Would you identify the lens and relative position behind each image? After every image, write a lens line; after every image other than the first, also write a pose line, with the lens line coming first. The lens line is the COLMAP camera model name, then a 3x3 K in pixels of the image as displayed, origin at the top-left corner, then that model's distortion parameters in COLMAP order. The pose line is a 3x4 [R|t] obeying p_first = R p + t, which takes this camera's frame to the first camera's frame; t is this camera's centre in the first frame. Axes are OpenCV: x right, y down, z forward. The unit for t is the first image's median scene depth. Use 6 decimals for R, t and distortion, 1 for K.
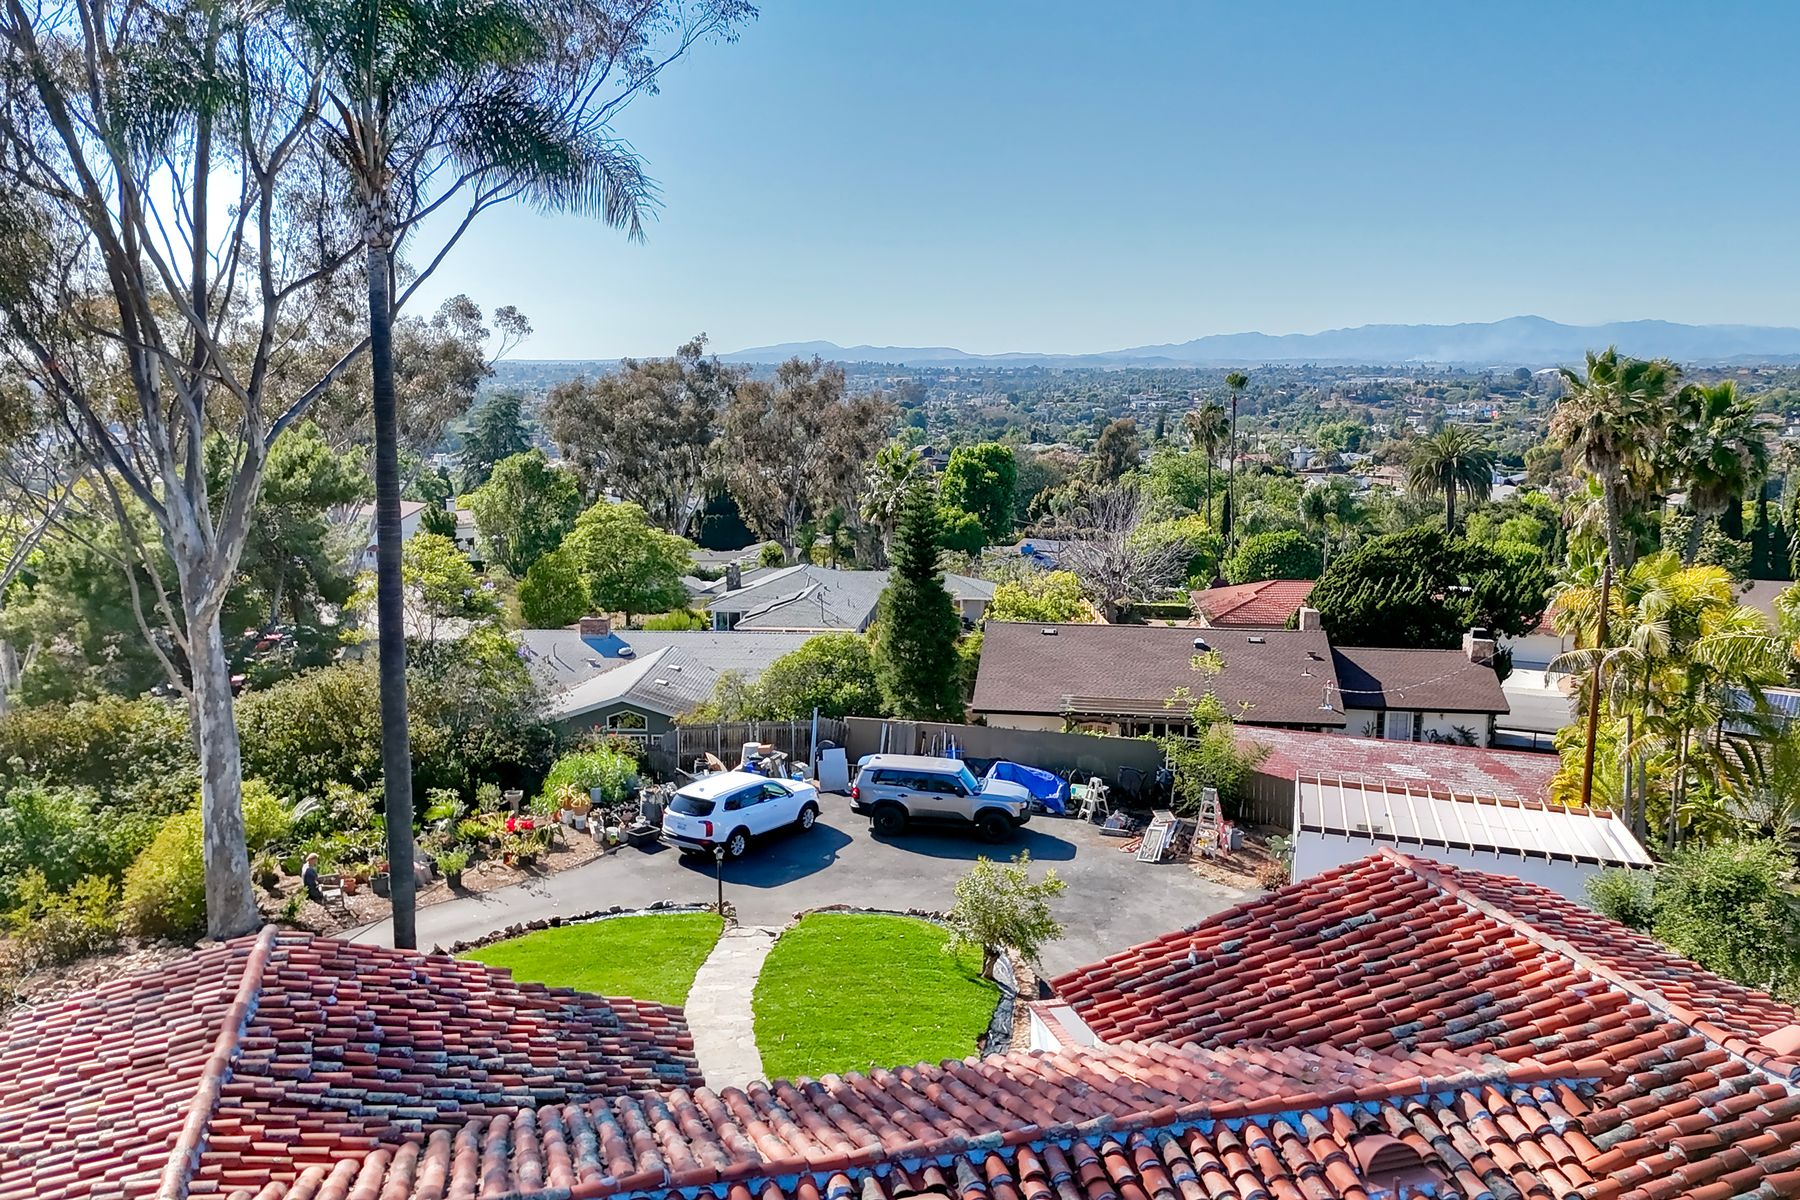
lens RADIAL K [[1604.1, 0, 900.0], [0, 1604.1, 600.0], [0, 0, 1]] dist [0.094462, -0.140734]
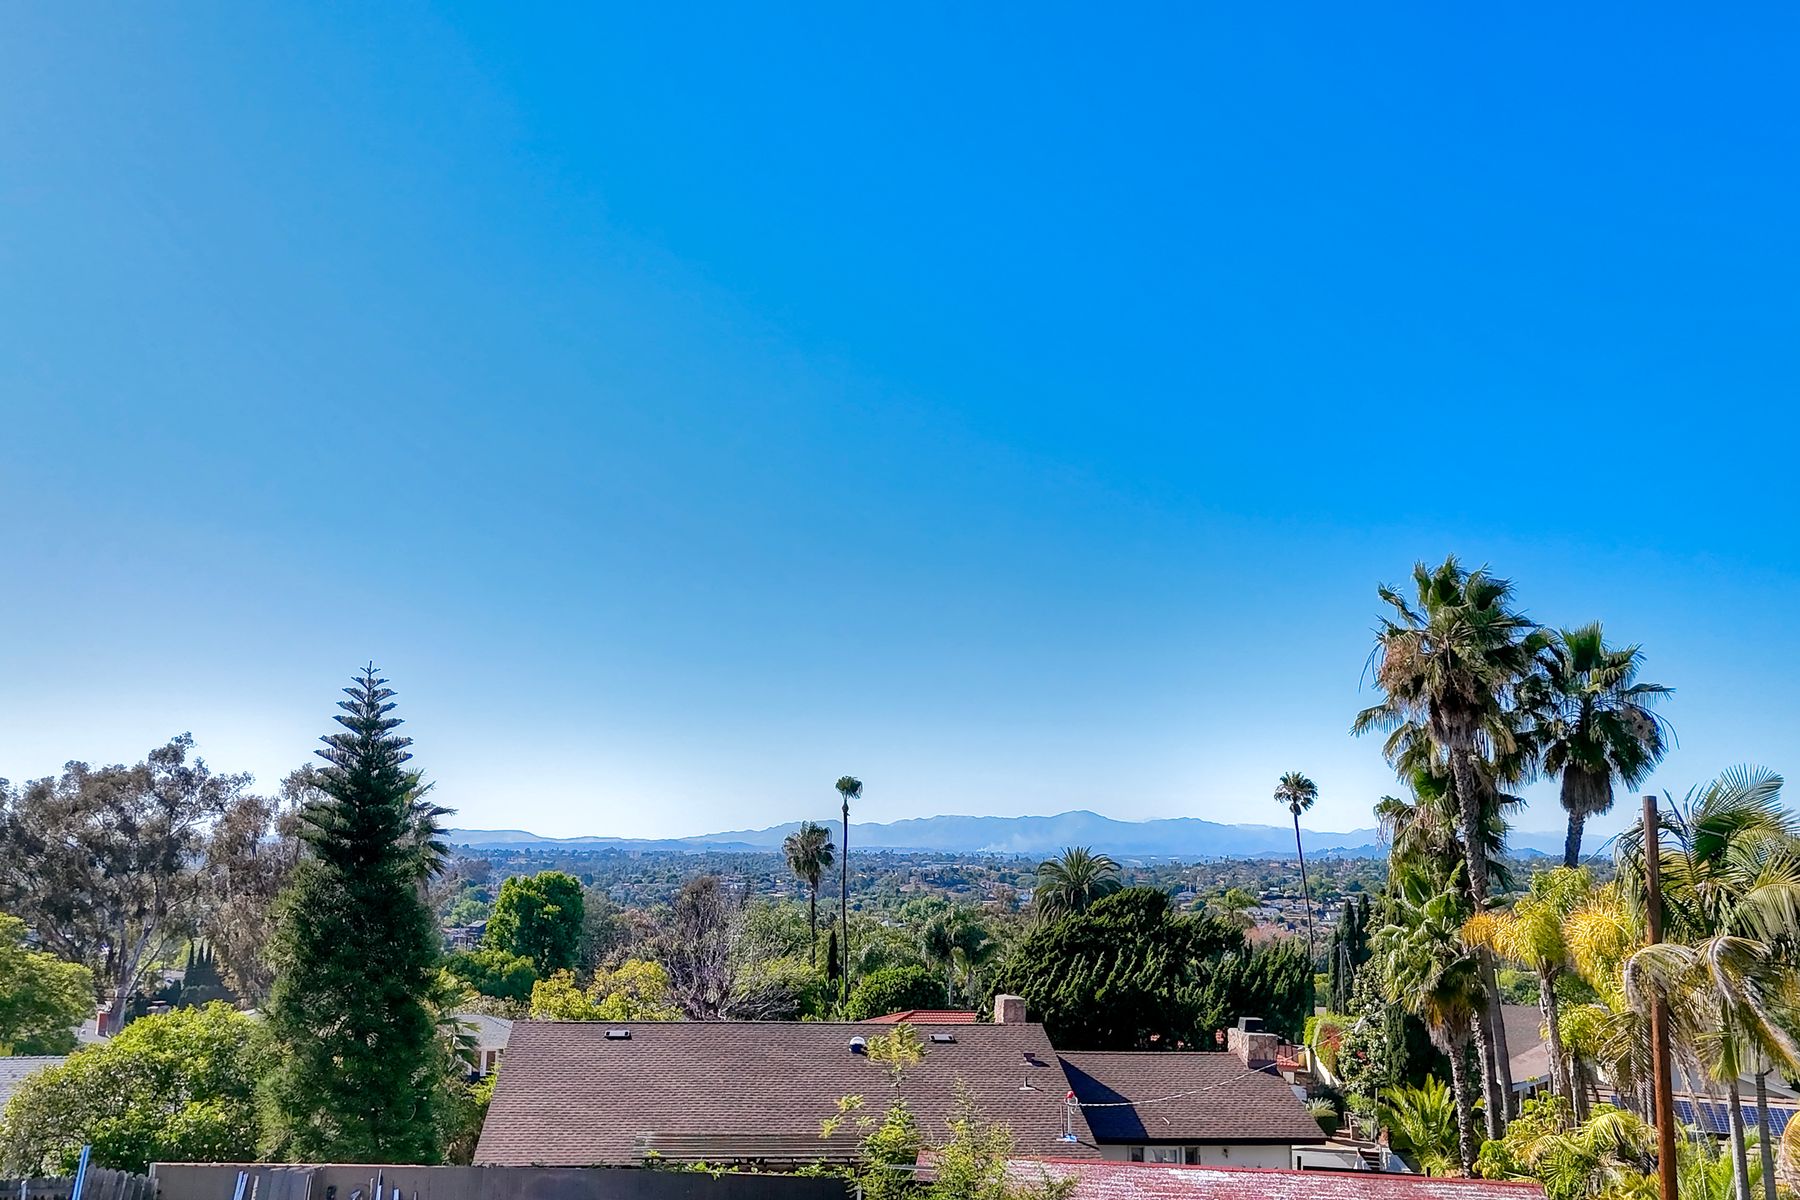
lens RADIAL K [[1604.1, 0, 900.0], [0, 1604.1, 600.0], [0, 0, 1]] dist [0.094462, -0.140734]
pose [[0.967026, 0.049317, 0.249858, 0.015644], [0.028079, 0.954445, -0.297062, 0.021421], [-0.253126, 0.294283, 0.921588, 0.158812]]
